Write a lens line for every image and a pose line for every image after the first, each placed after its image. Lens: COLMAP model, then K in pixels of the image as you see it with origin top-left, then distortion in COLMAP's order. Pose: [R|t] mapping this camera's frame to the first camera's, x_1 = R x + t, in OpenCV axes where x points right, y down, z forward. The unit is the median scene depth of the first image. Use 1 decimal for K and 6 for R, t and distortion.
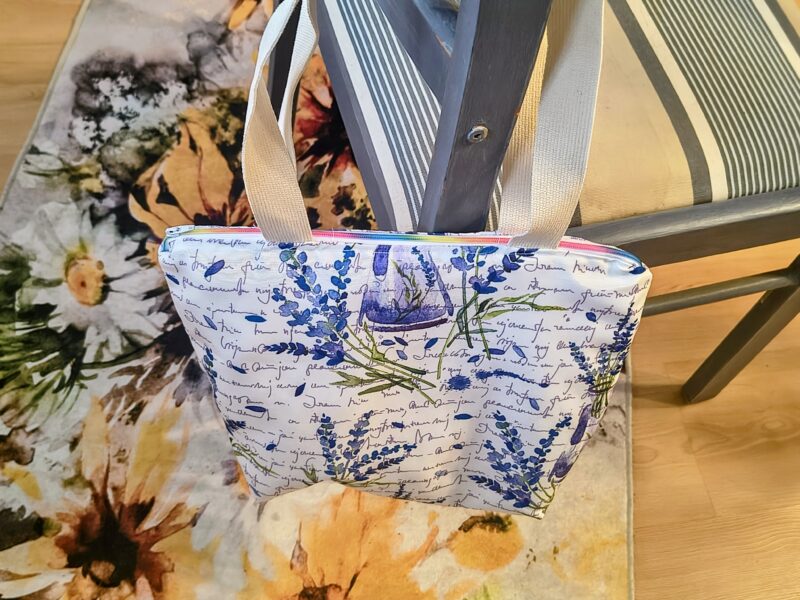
lens RADIAL K [[847.9, 0, 401.2], [0, 847.9, 305.7], [0, 0, 1]] dist [0.045890, 0.000000]
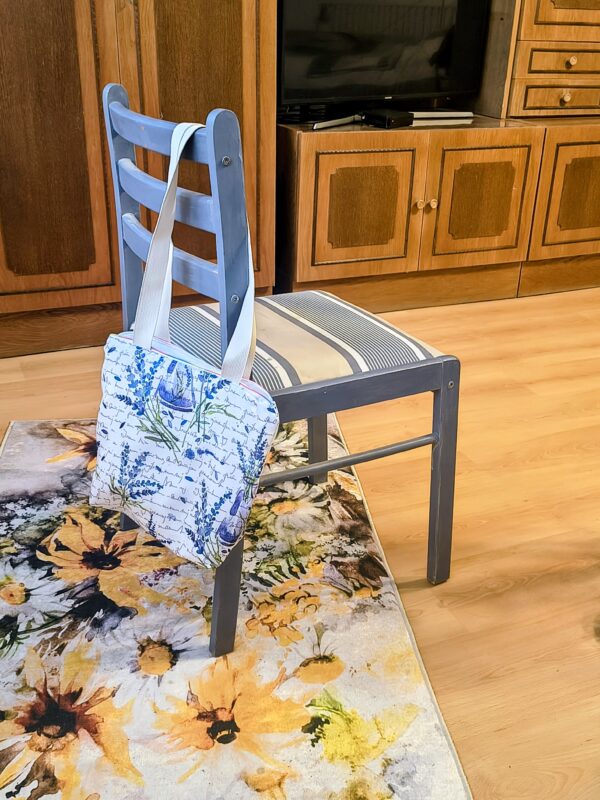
lens RADIAL K [[847.9, 0, 299.9], [0, 847.9, 406.8], [0, 0, 1]] dist [0.045890, 0.000000]
pose [[0.969994, -0.168852, 0.174928, -0.099562], [0.239866, 0.782074, -0.575174, 0.682753], [-0.039688, 0.599875, 0.799109, -0.371105]]
